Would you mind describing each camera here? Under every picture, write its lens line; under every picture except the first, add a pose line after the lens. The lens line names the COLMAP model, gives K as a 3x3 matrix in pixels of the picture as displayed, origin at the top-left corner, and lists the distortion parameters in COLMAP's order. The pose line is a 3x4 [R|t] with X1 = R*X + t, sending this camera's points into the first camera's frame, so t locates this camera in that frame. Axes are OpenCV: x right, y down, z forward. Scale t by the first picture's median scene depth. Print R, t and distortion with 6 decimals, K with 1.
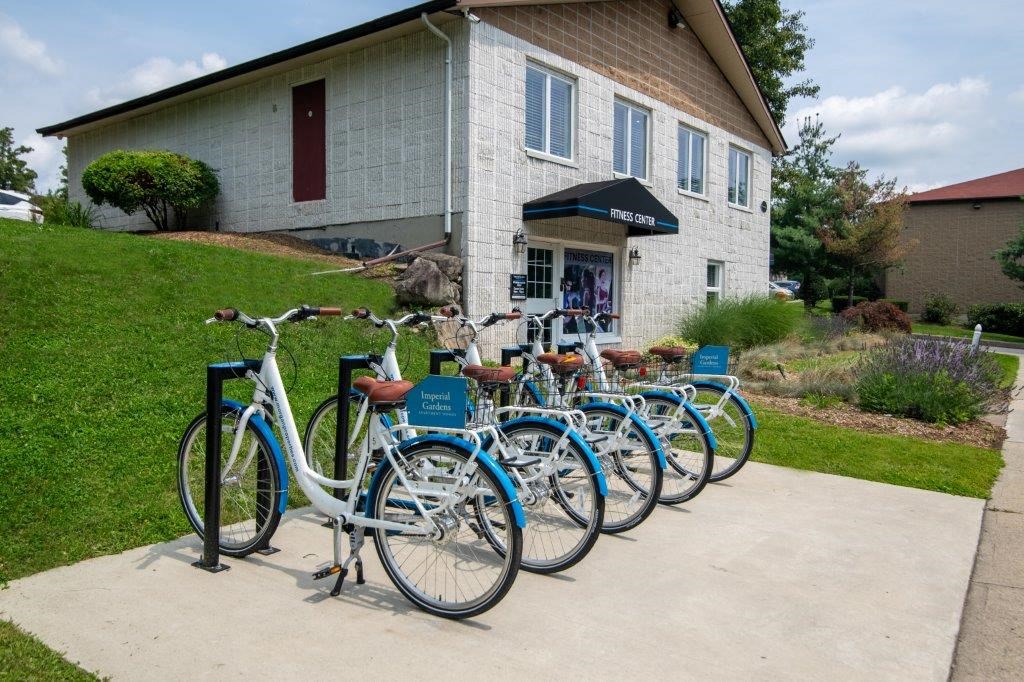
lens RADIAL K [[803.8, 0, 512.0], [0, 803.8, 341.0], [0, 0, 1]] dist [0.001217, 0.000227]
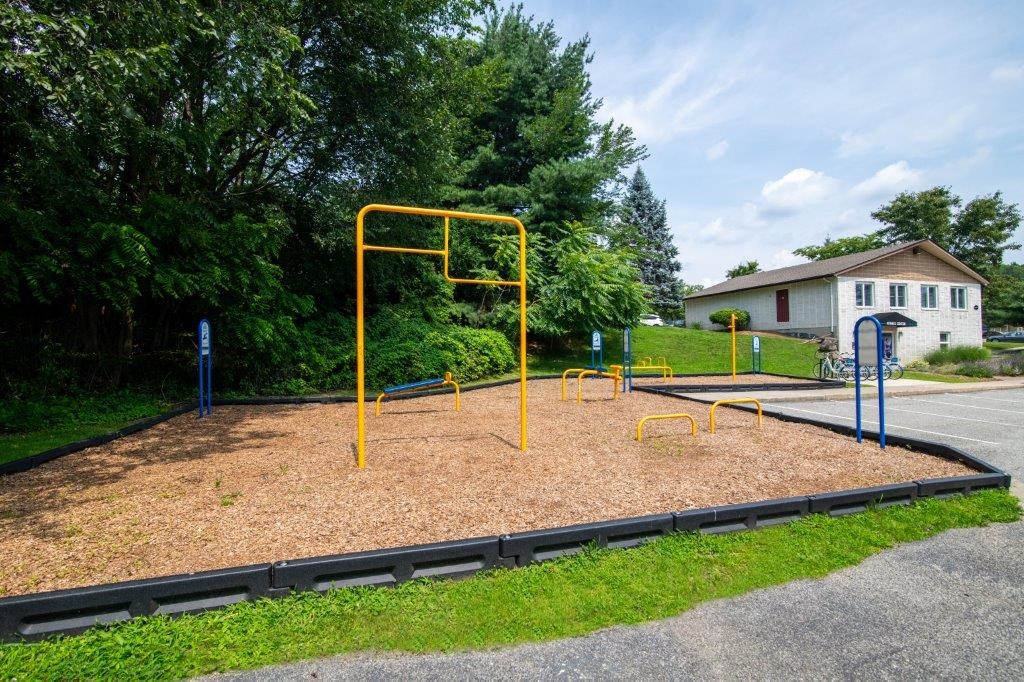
lens RADIAL K [[457.1, 0, 512.0], [0, 457.1, 341.0], [0, 0, 1]] dist [-0.023764, 0.000044]
pose [[0.807333, -0.020675, -0.589733, -0.036825], [-0.015871, 0.998264, -0.056724, 0.047090], [0.589882, 0.055154, 0.805604, -1.371750]]
